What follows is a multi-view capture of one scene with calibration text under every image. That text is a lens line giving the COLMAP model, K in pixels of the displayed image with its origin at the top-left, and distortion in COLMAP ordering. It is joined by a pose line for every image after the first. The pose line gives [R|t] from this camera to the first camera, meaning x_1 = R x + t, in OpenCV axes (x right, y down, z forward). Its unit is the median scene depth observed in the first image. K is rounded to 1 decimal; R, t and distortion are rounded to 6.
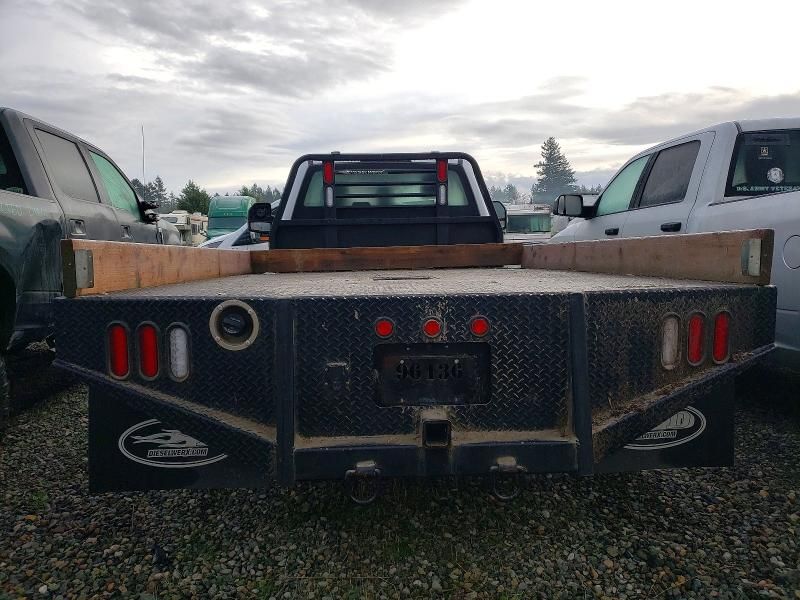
lens RADIAL K [[610.1, 0, 400.0], [0, 610.1, 300.0], [0, 0, 1]] dist [0.003333, -0.004402]
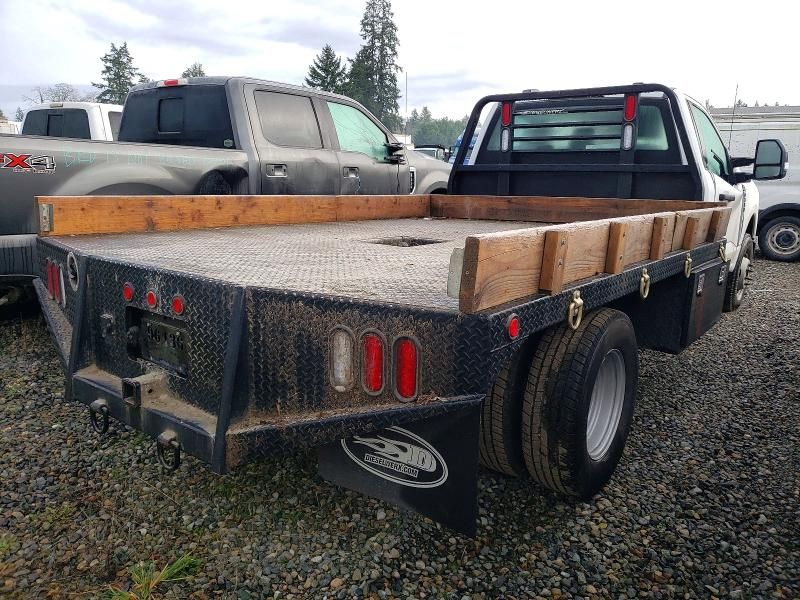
lens RADIAL K [[635.4, 0, 390.0], [0, 635.4, 268.7], [0, 0, 1]] dist [-0.003527, -0.002325]
pose [[0.759702, 0.125742, -0.637998, 0.508207], [-0.081552, 0.991803, 0.098364, -0.072365], [0.645137, -0.022697, 0.763730, 0.183938]]
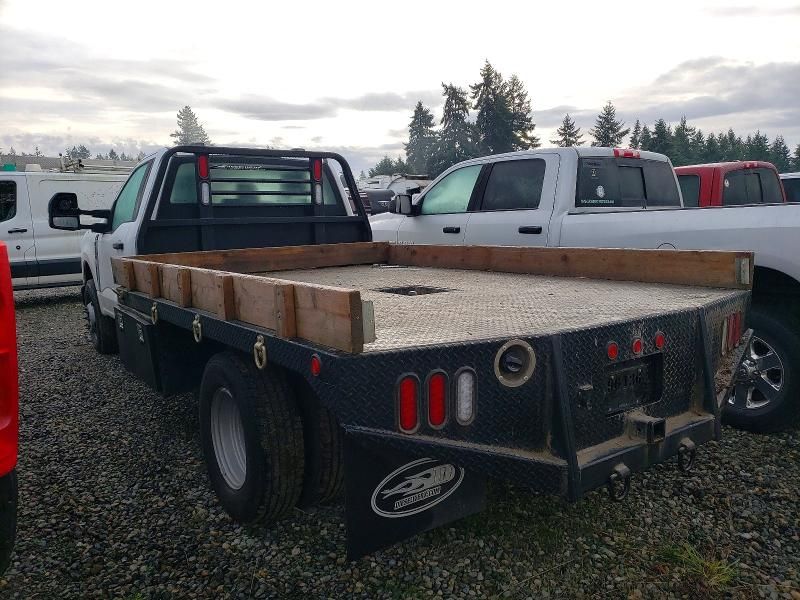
lens RADIAL K [[610.1, 0, 400.0], [0, 610.1, 300.0], [0, 0, 1]] dist [0.003333, -0.004402]
pose [[0.854347, -0.065228, 0.515594, -0.444085], [0.044898, 0.997647, 0.051817, -0.059270], [-0.517760, -0.021121, 0.855265, 0.096413]]
